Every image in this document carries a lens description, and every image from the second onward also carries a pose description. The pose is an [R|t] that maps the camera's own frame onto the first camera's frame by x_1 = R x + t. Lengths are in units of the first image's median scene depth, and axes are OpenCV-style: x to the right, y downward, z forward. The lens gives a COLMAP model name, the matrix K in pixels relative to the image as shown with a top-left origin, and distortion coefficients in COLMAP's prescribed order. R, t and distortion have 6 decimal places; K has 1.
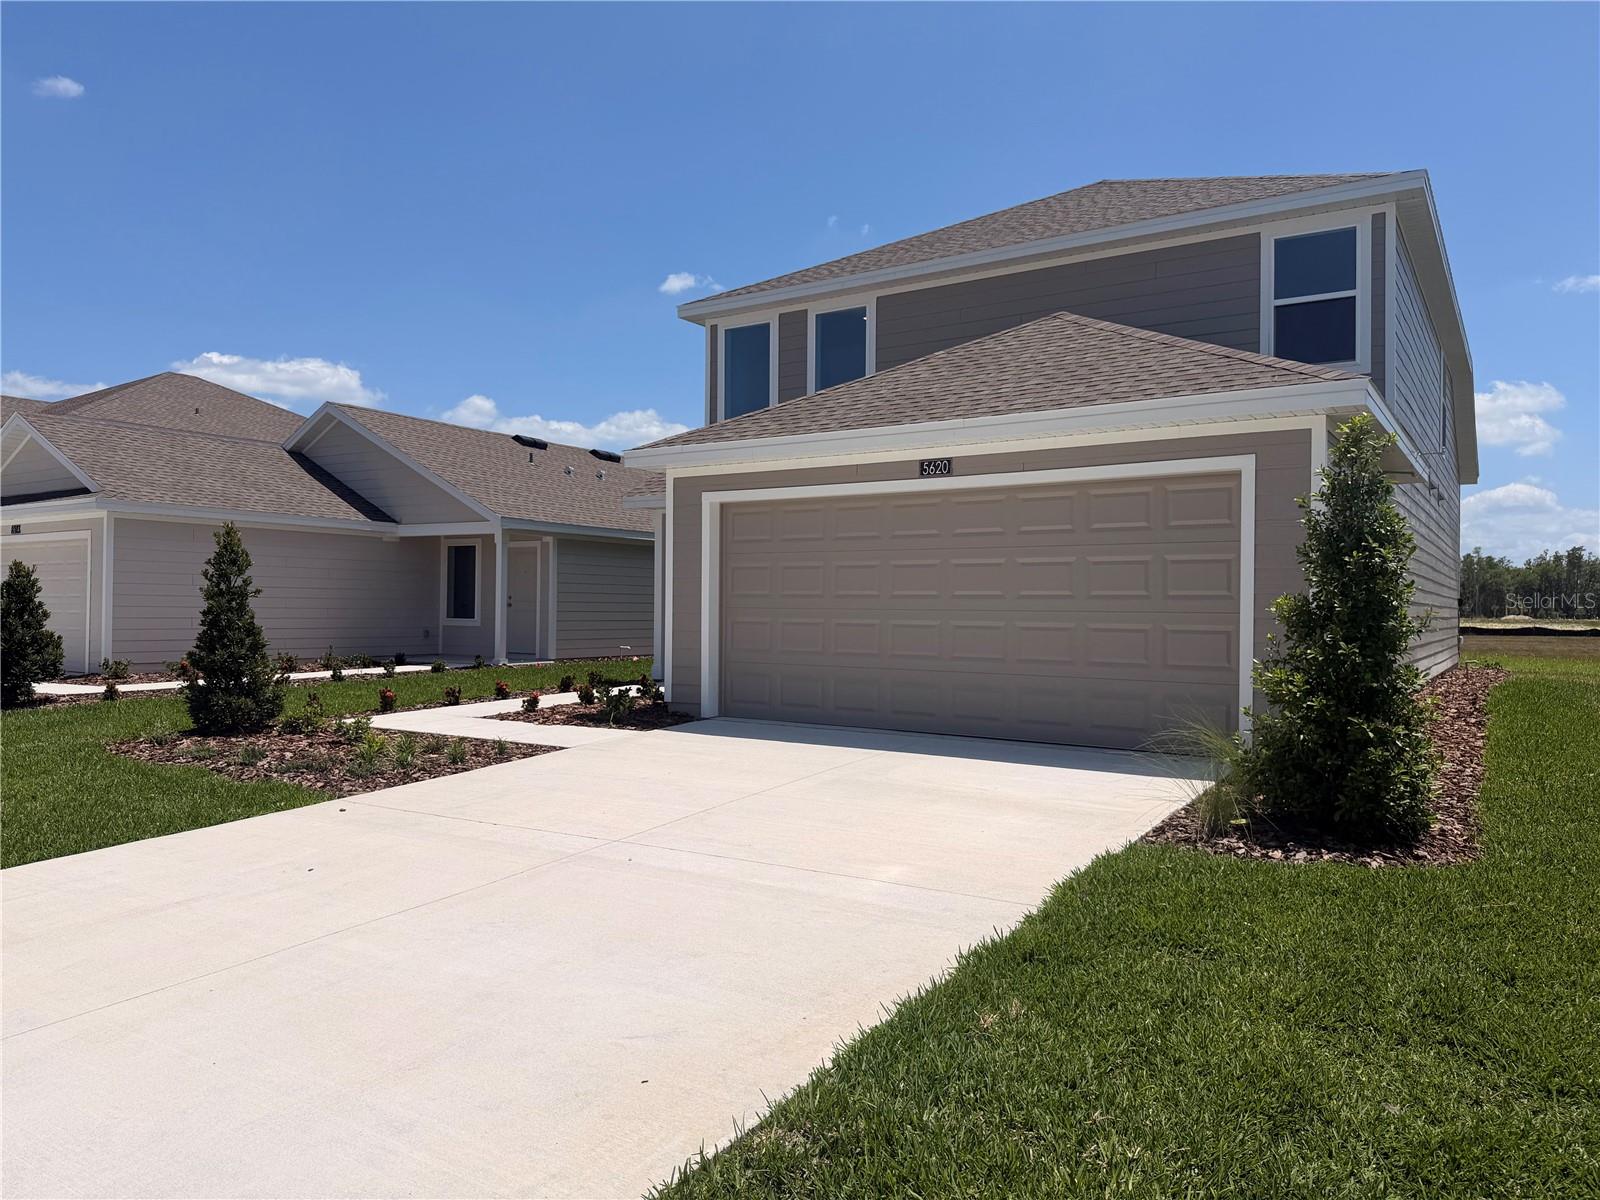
lens RADIAL K [[1104.5, 0, 800.6], [0, 1104.5, 712.7], [0, 0, 1]] dist [0.057803, -0.119722]
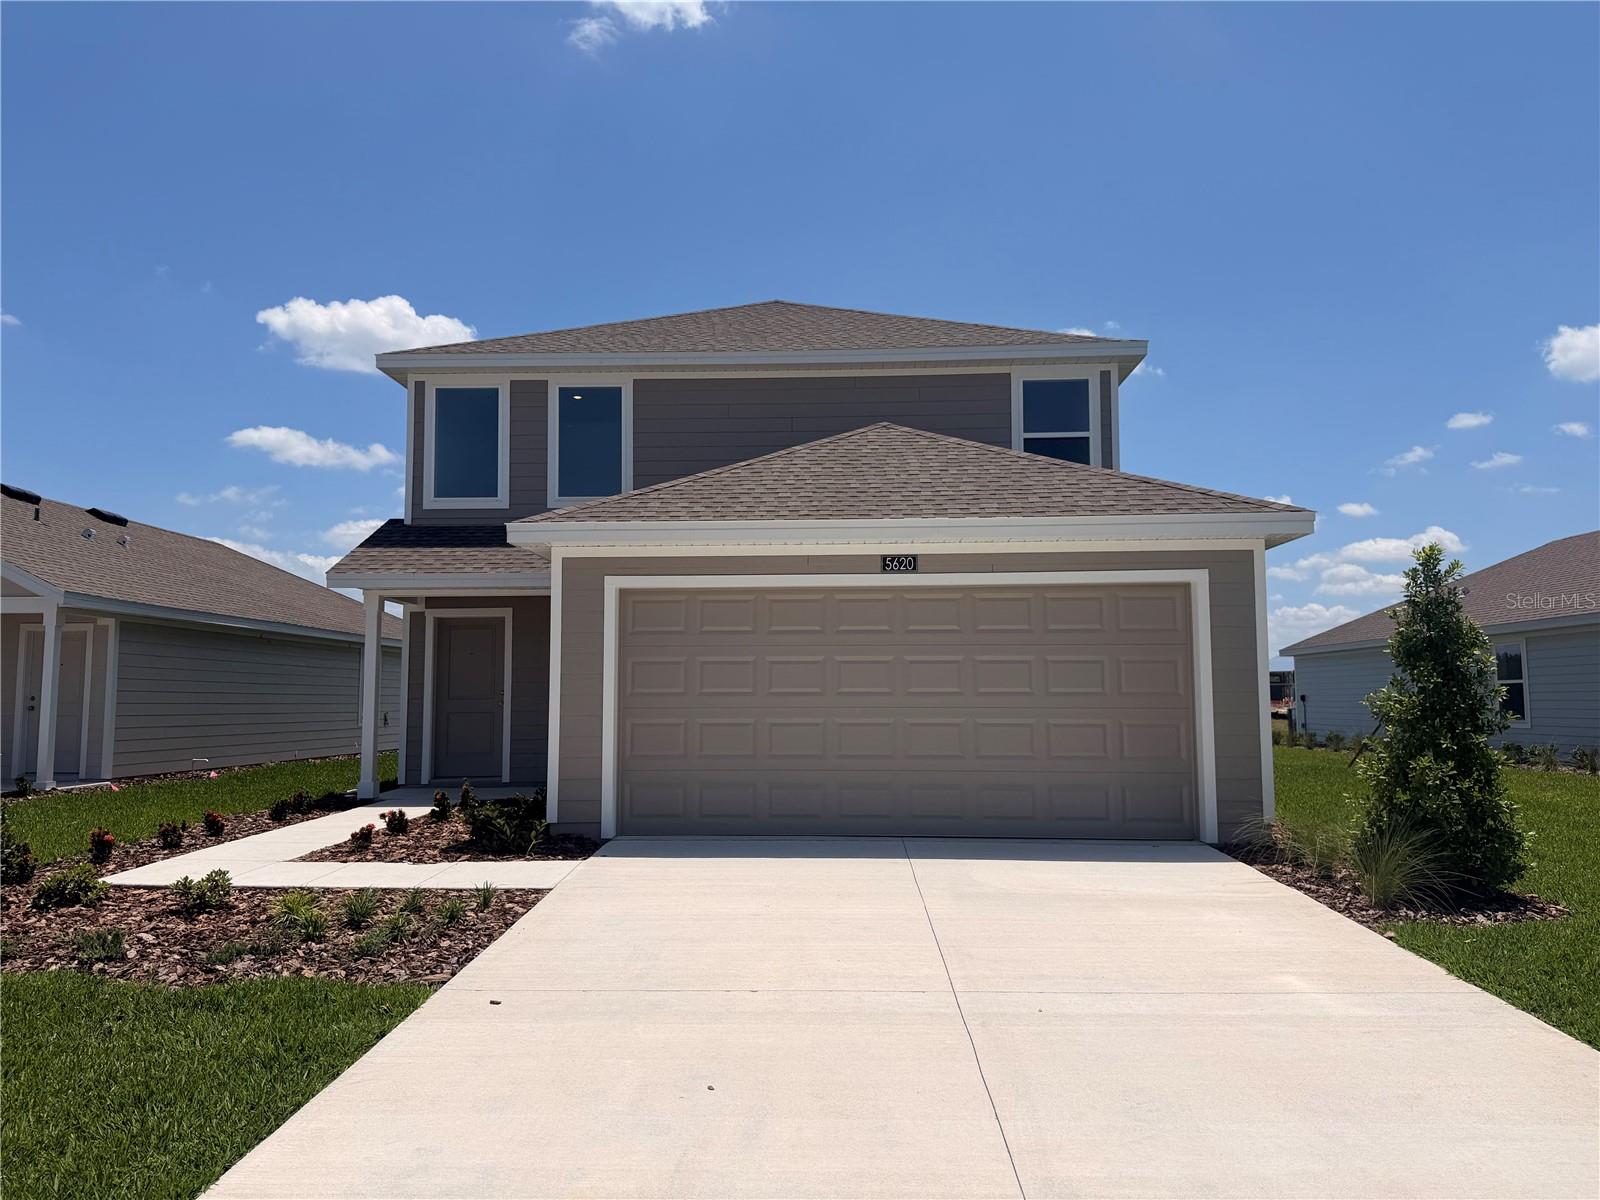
lens RADIAL K [[1104.5, 0, 800.6], [0, 1104.5, 712.7], [0, 0, 1]] dist [0.057803, -0.119722]
pose [[0.852367, -0.014477, 0.522744, -0.387302], [0.059133, 0.995874, -0.068839, -0.023110], [-0.519590, 0.089588, 0.849706, 0.188376]]
